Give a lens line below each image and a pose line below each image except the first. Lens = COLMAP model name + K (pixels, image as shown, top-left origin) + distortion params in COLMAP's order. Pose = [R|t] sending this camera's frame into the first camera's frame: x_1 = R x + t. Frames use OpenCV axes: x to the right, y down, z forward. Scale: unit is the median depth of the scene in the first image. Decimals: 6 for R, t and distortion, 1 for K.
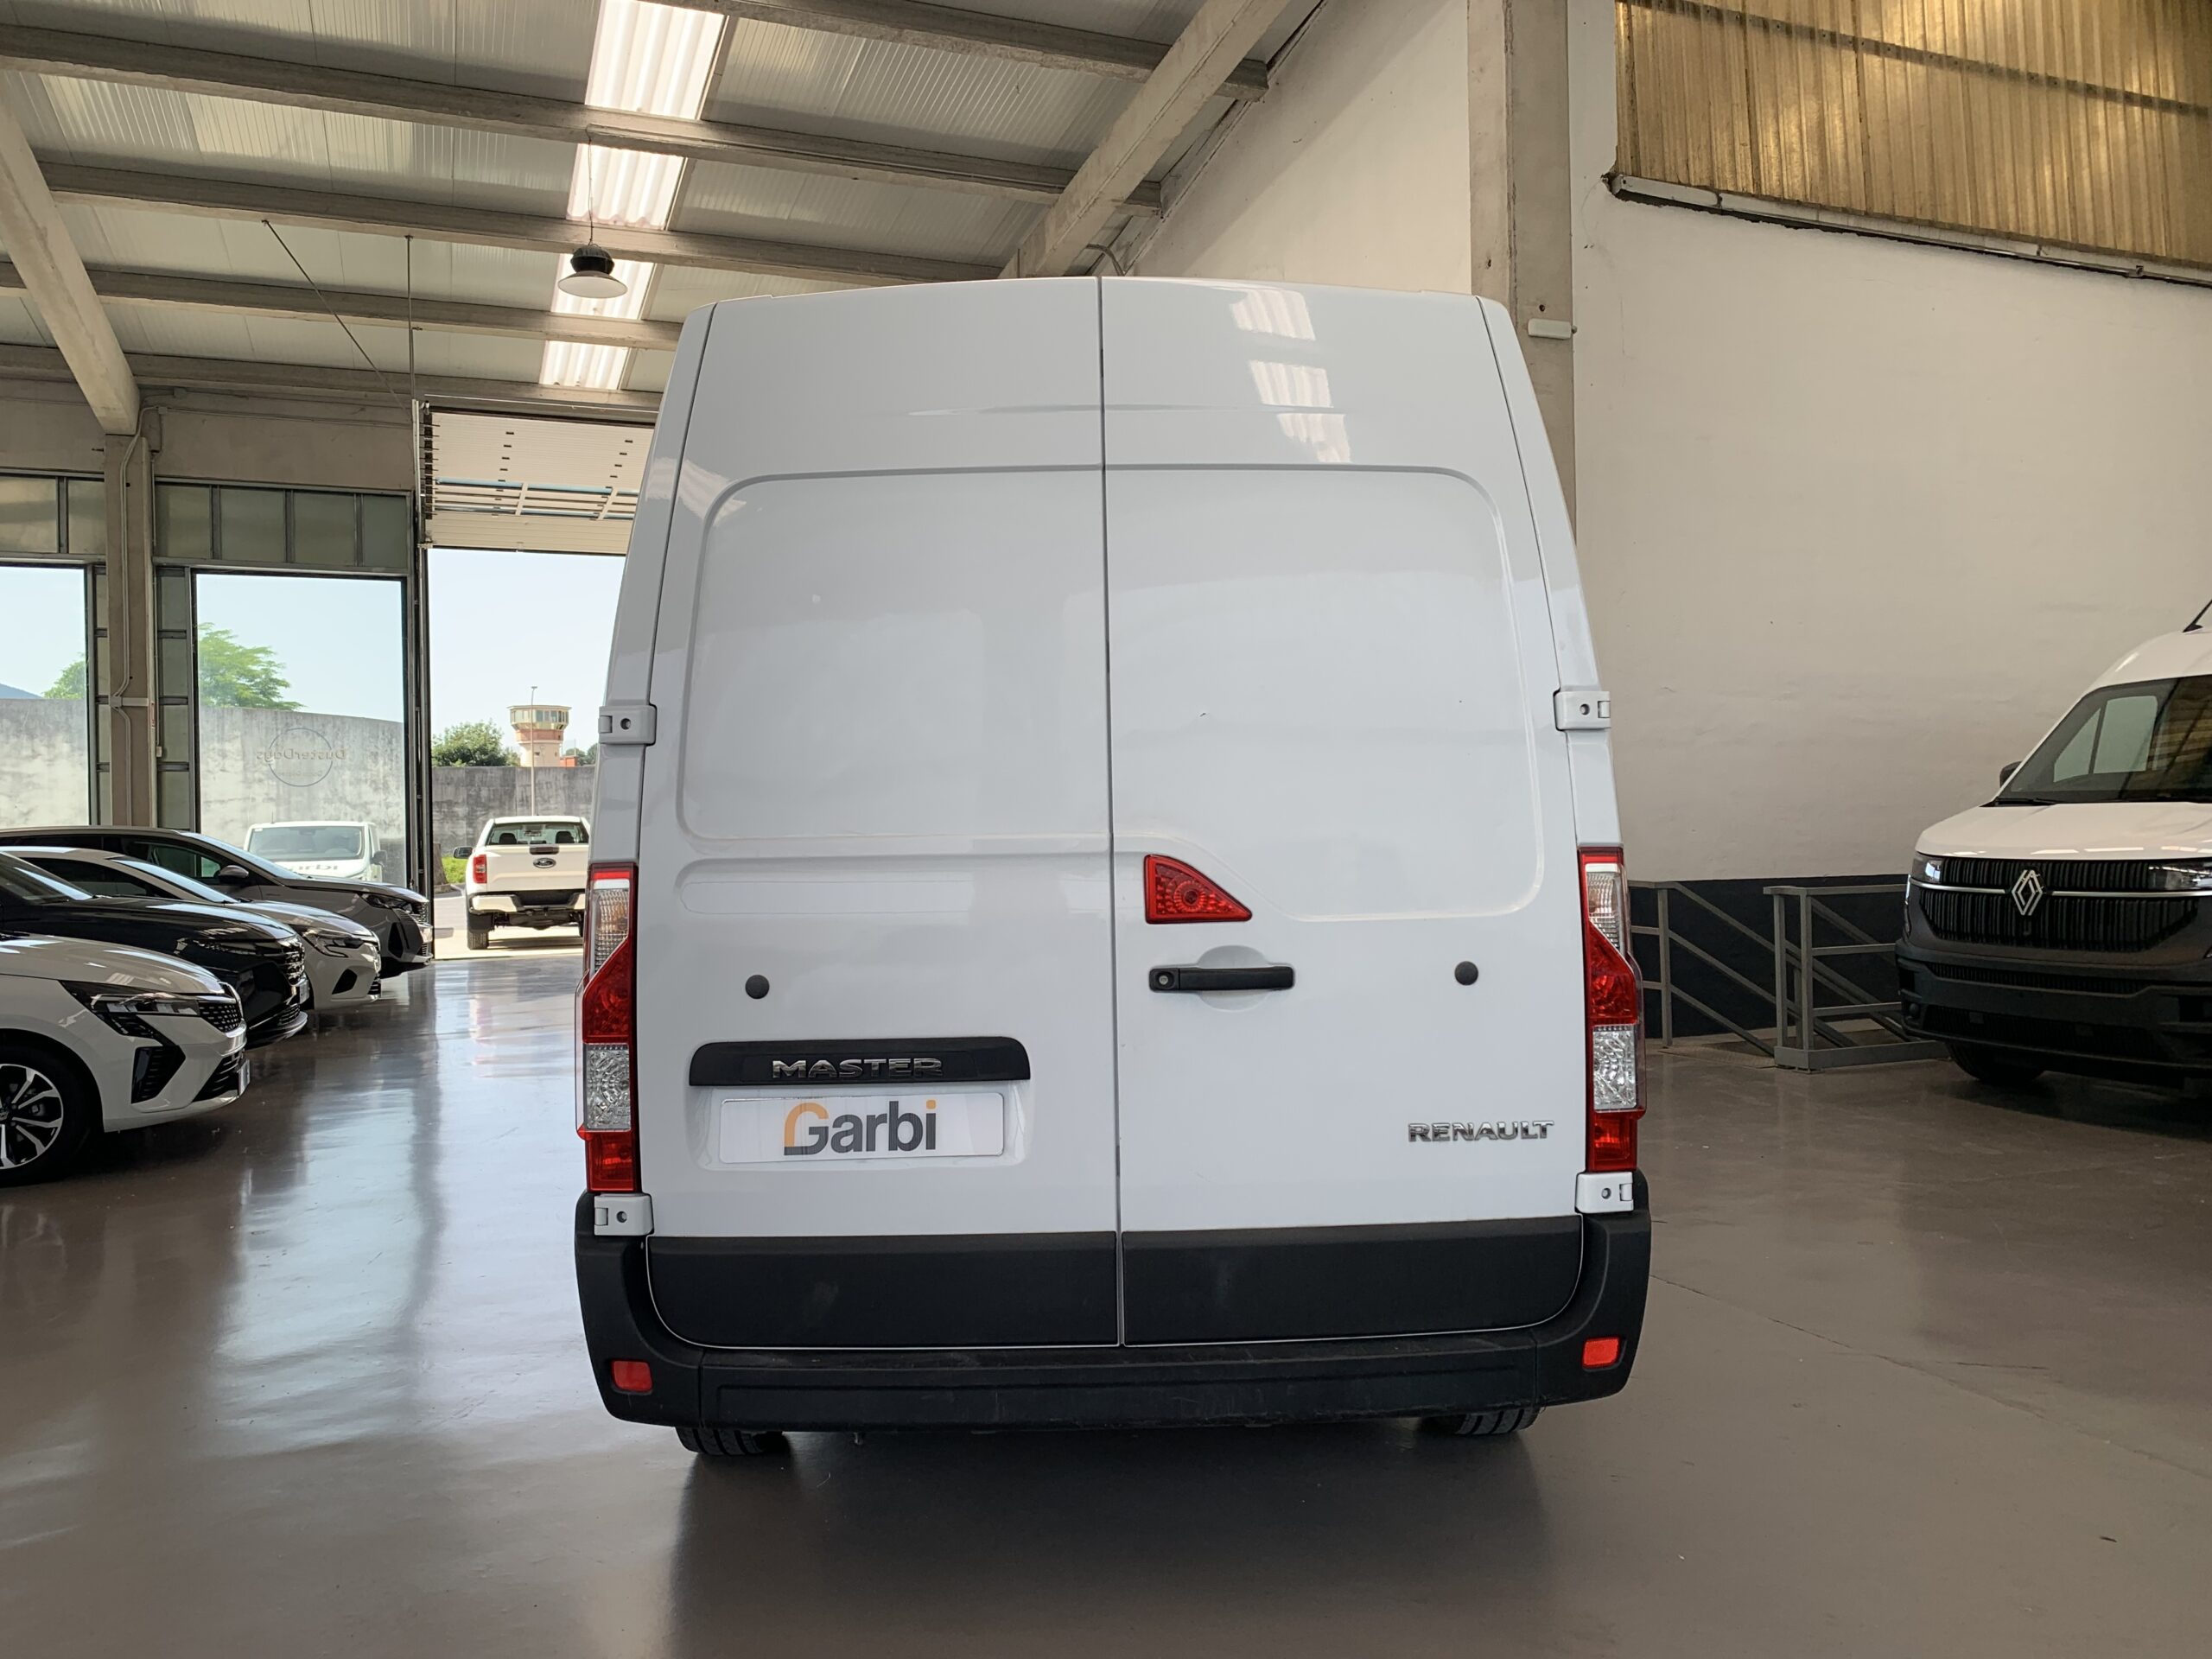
lens RADIAL K [[1672.5, 0, 1106.0], [0, 1672.5, 829.5], [0, 0, 1]] dist [0.001159, -0.003294]
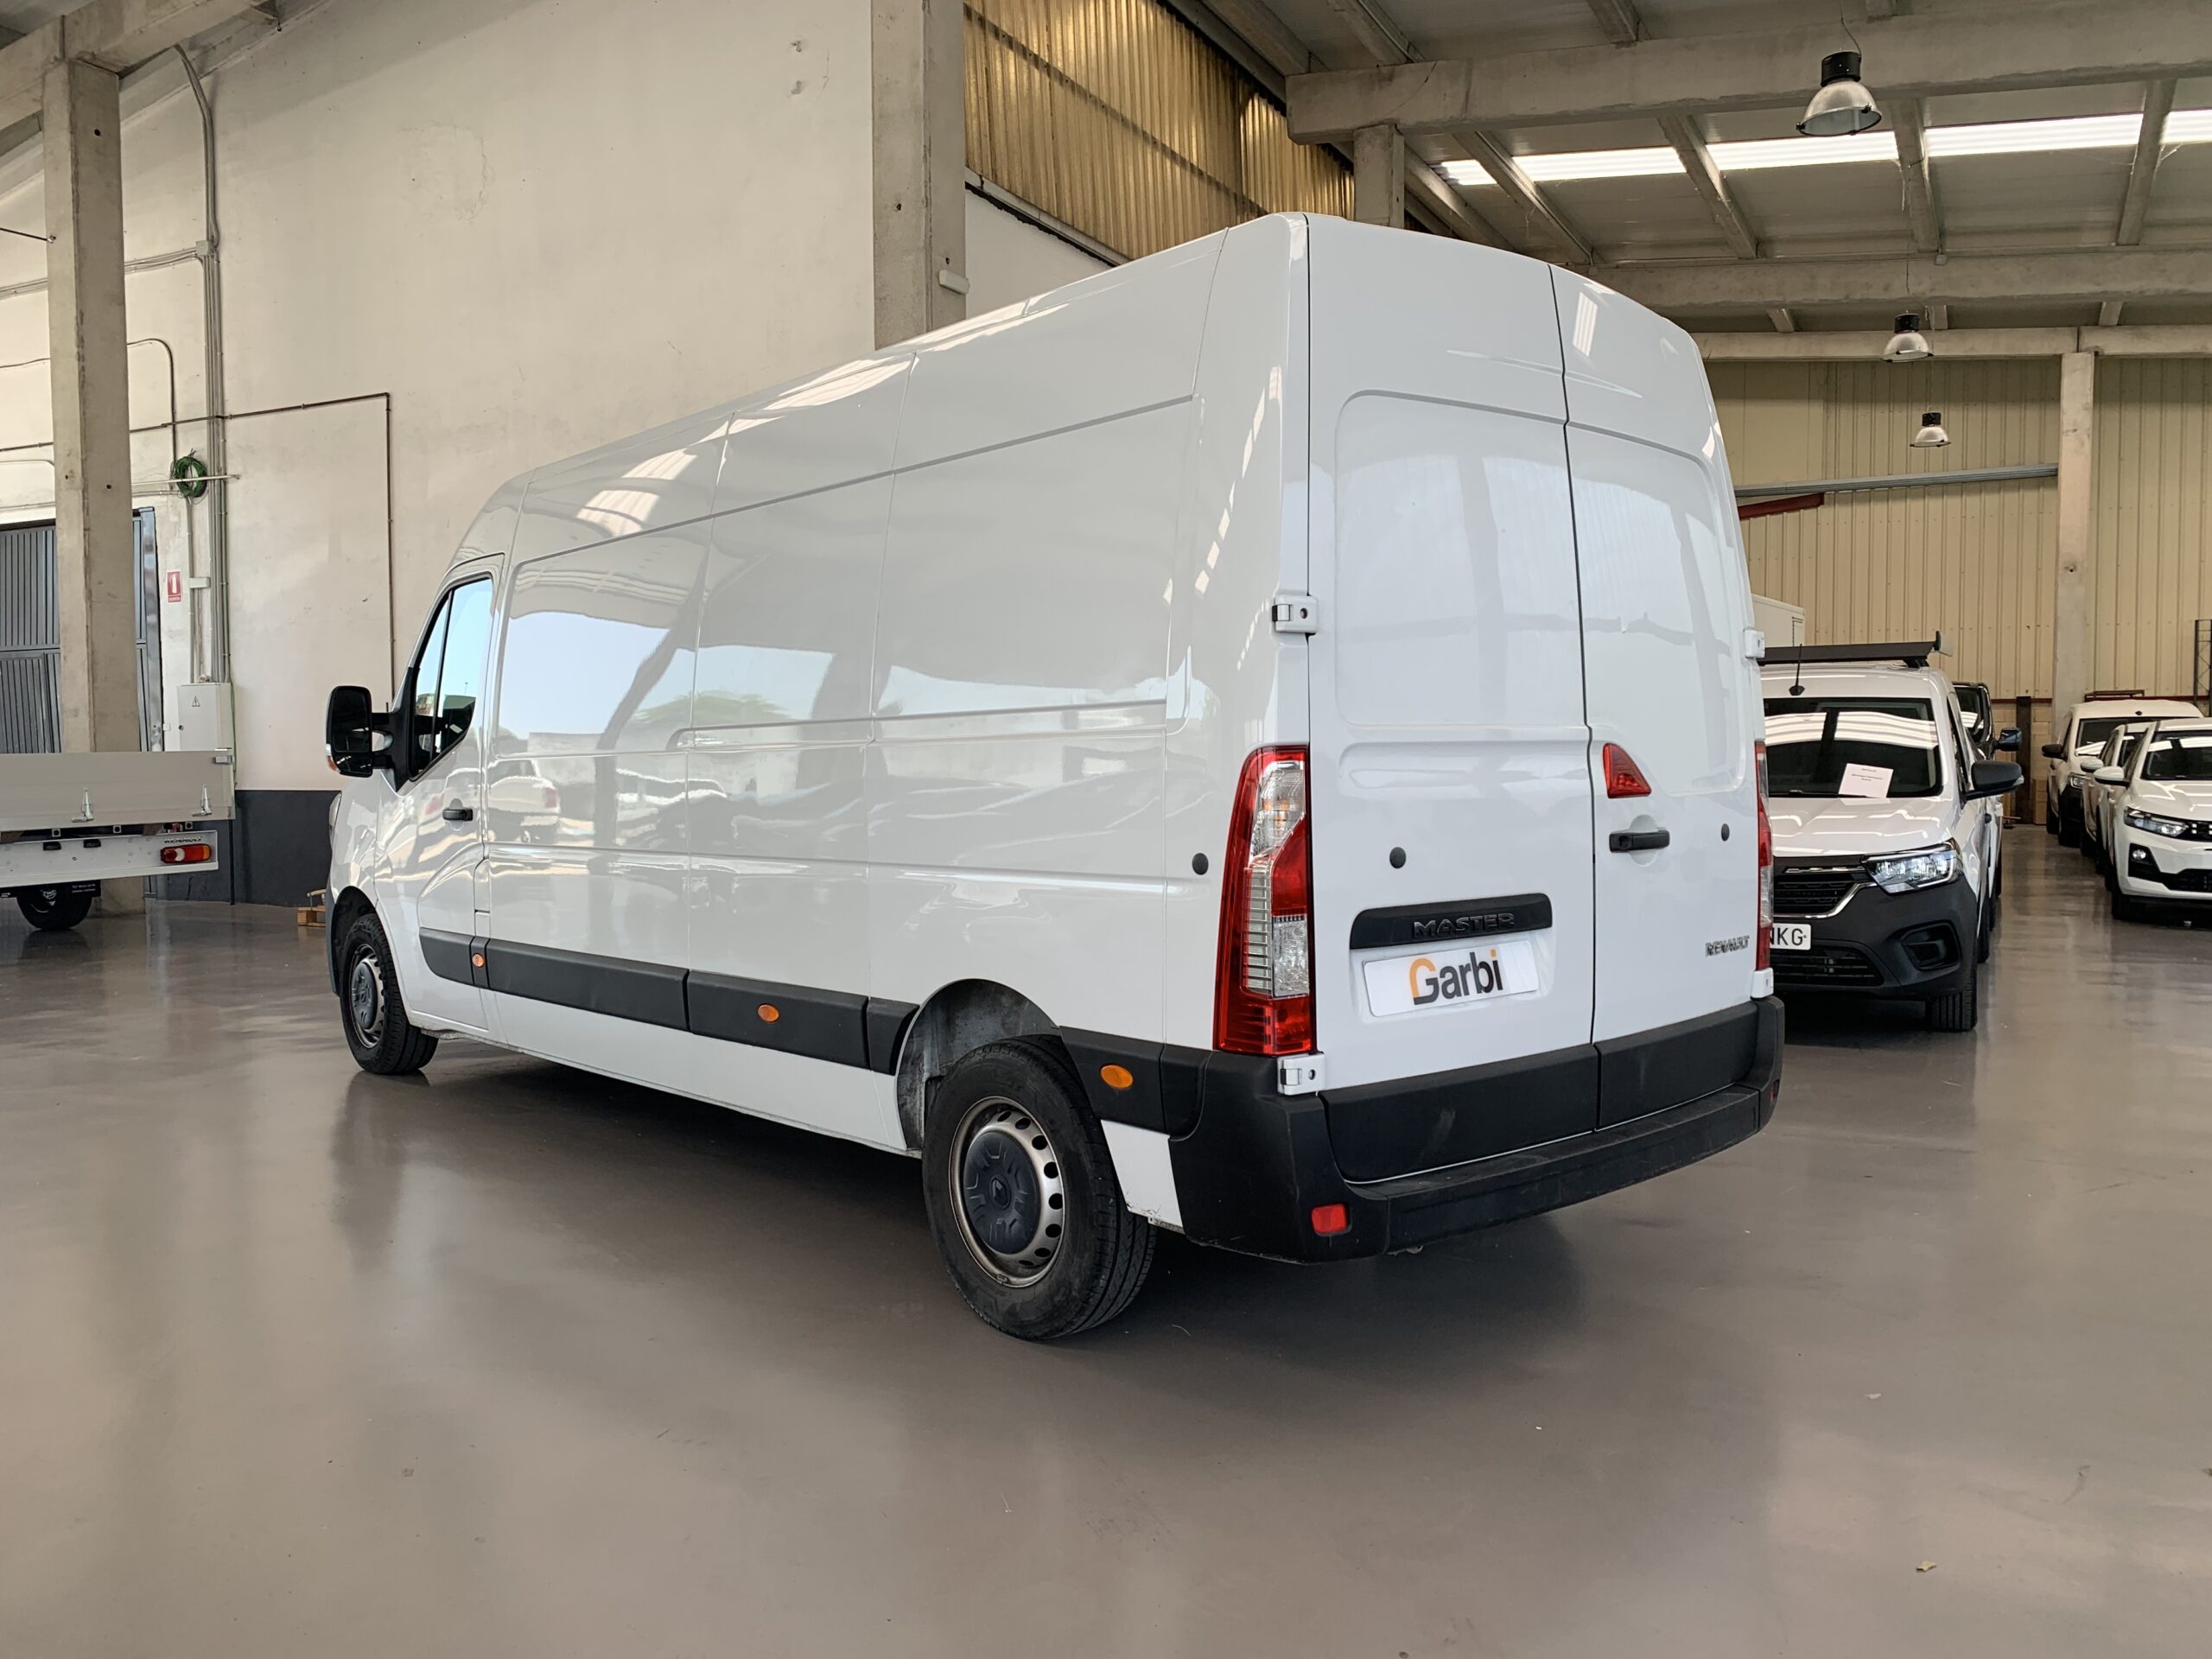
lens RADIAL K [[1676.2, 0, 1138.7], [0, 1676.2, 823.3], [0, 0, 1]] dist [0.002312, -0.003910]
pose [[0.765214, -0.015585, 0.643587, -1.039739], [-0.009308, 0.999335, 0.035266, 0.032637], [-0.643709, -0.032977, 0.764560, 0.251788]]
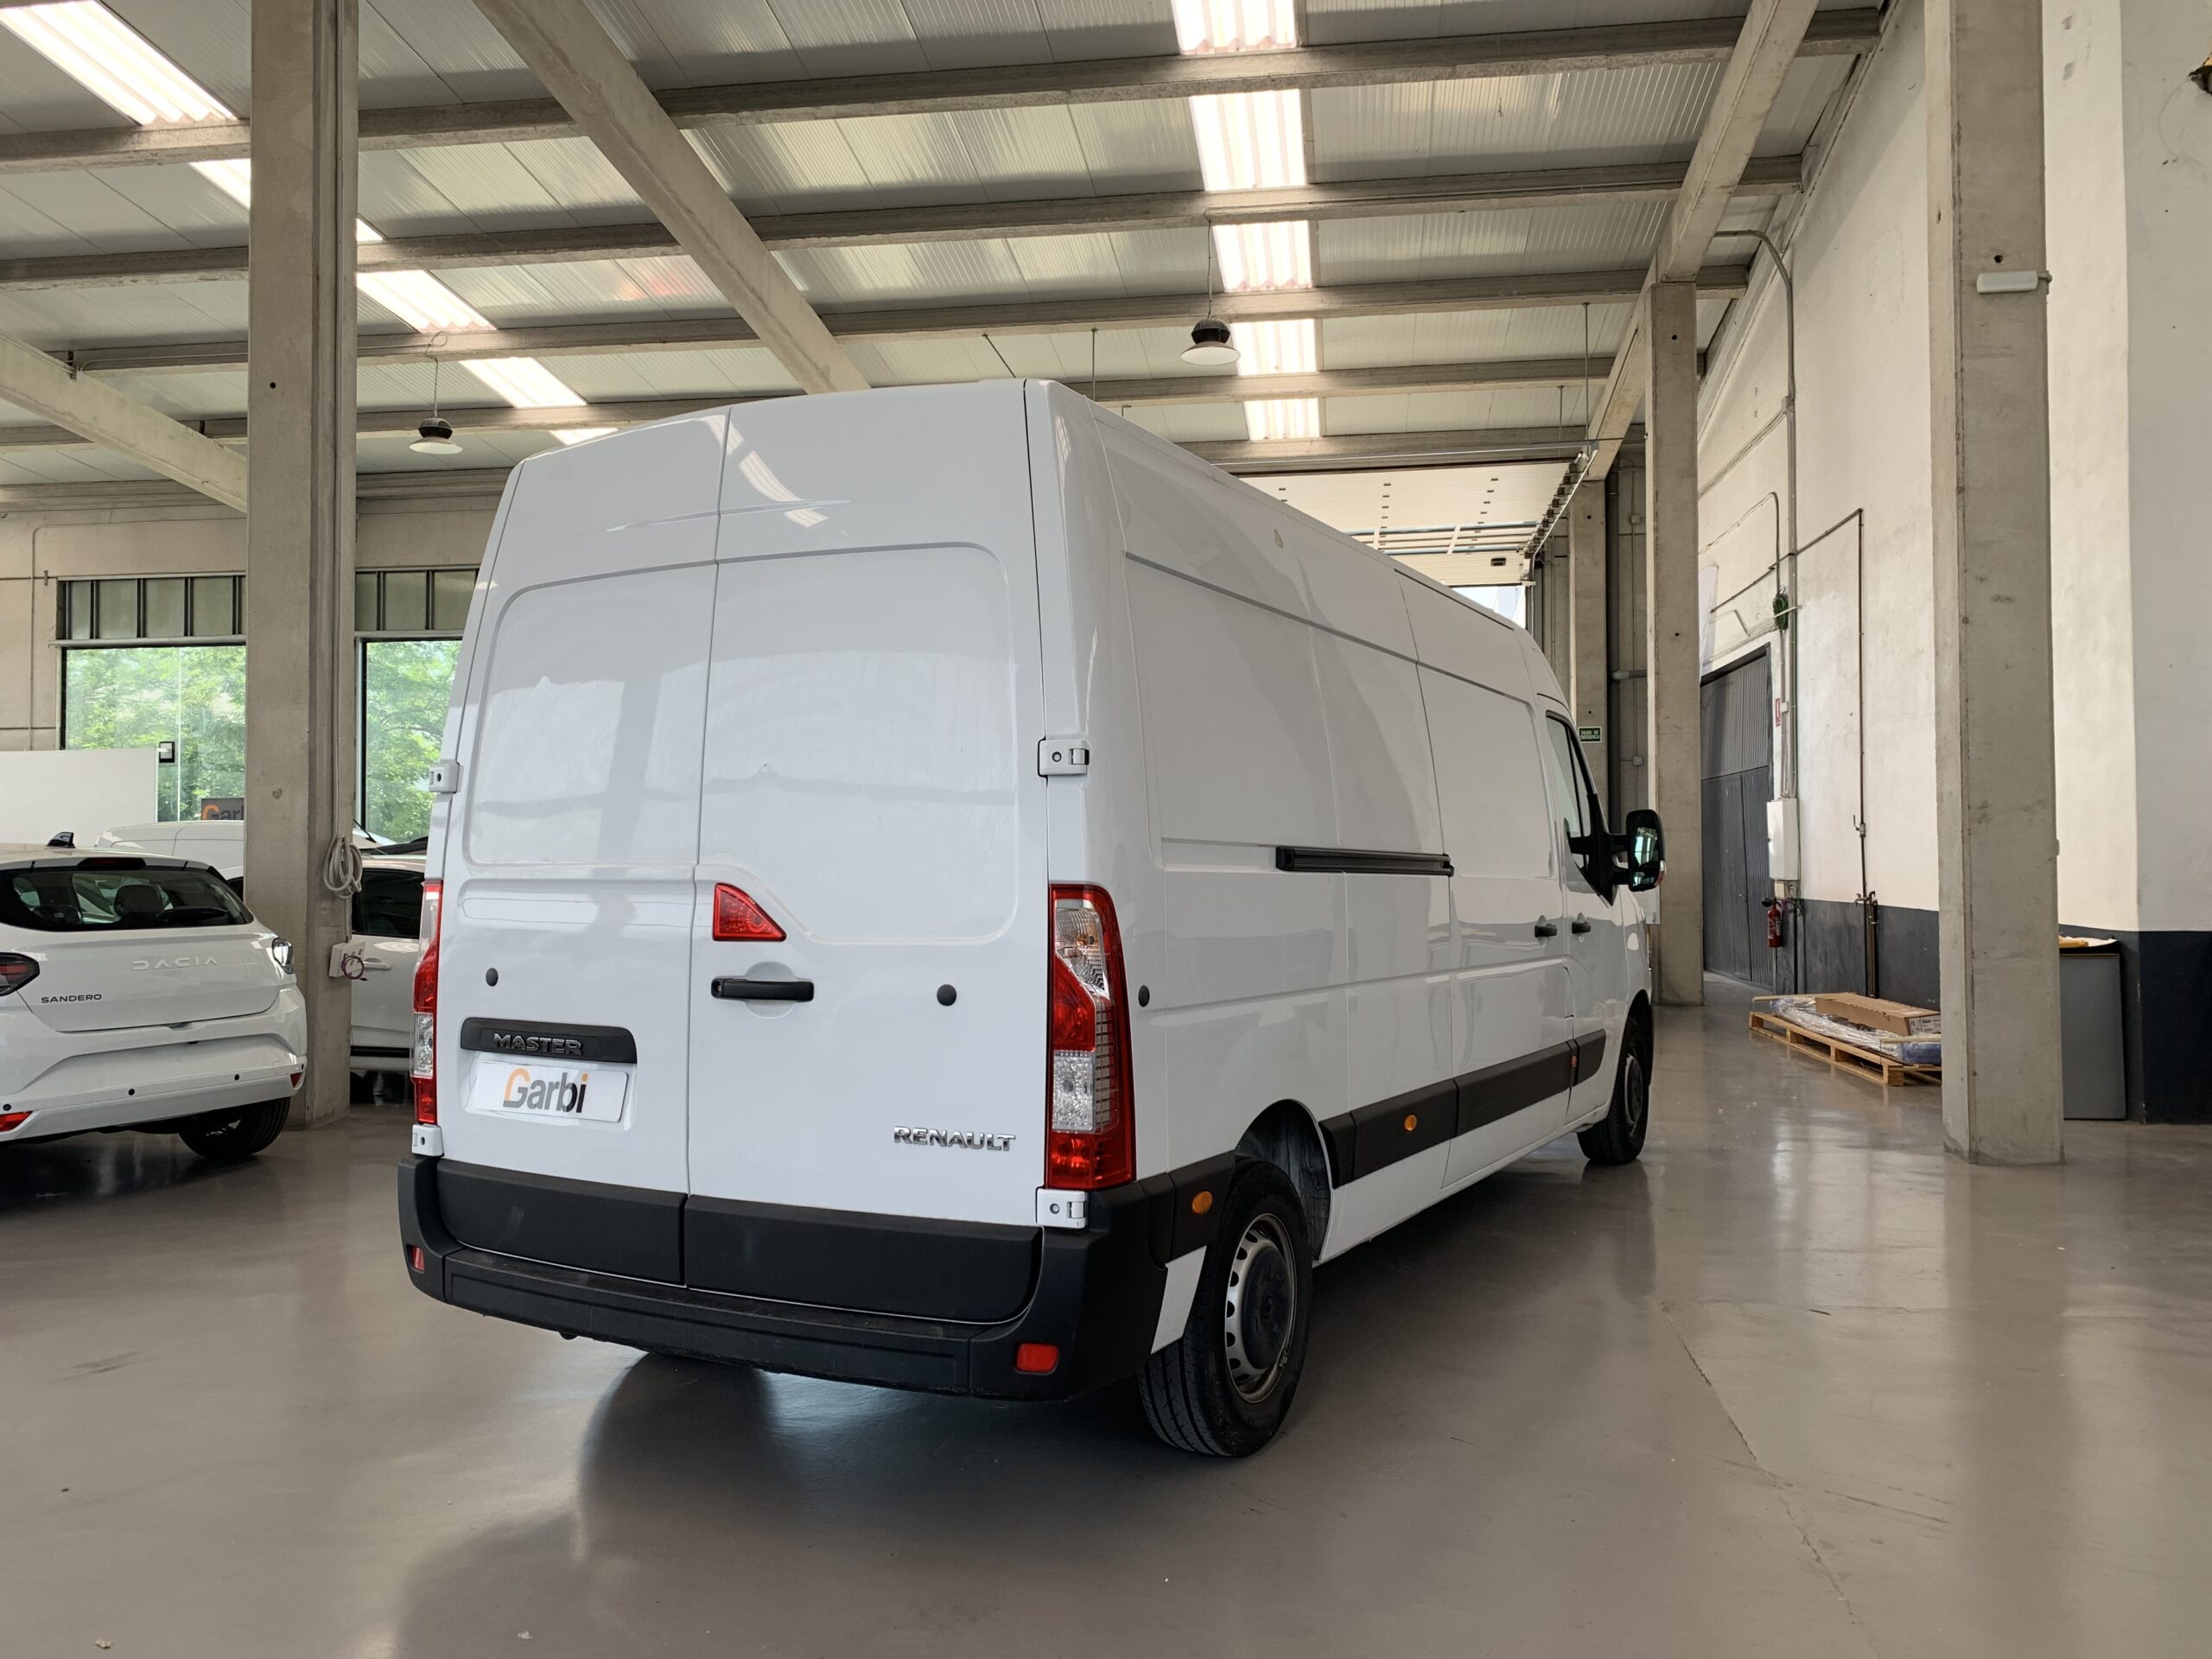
lens RADIAL K [[1672.5, 0, 1106.0], [0, 1672.5, 829.5], [0, 0, 1]] dist [0.001159, -0.003294]
pose [[0.872386, 0.002796, -0.488810, 0.847677], [-0.008710, 0.999914, -0.009825, -0.014828], [0.488740, 0.012828, 0.872335, 0.078015]]
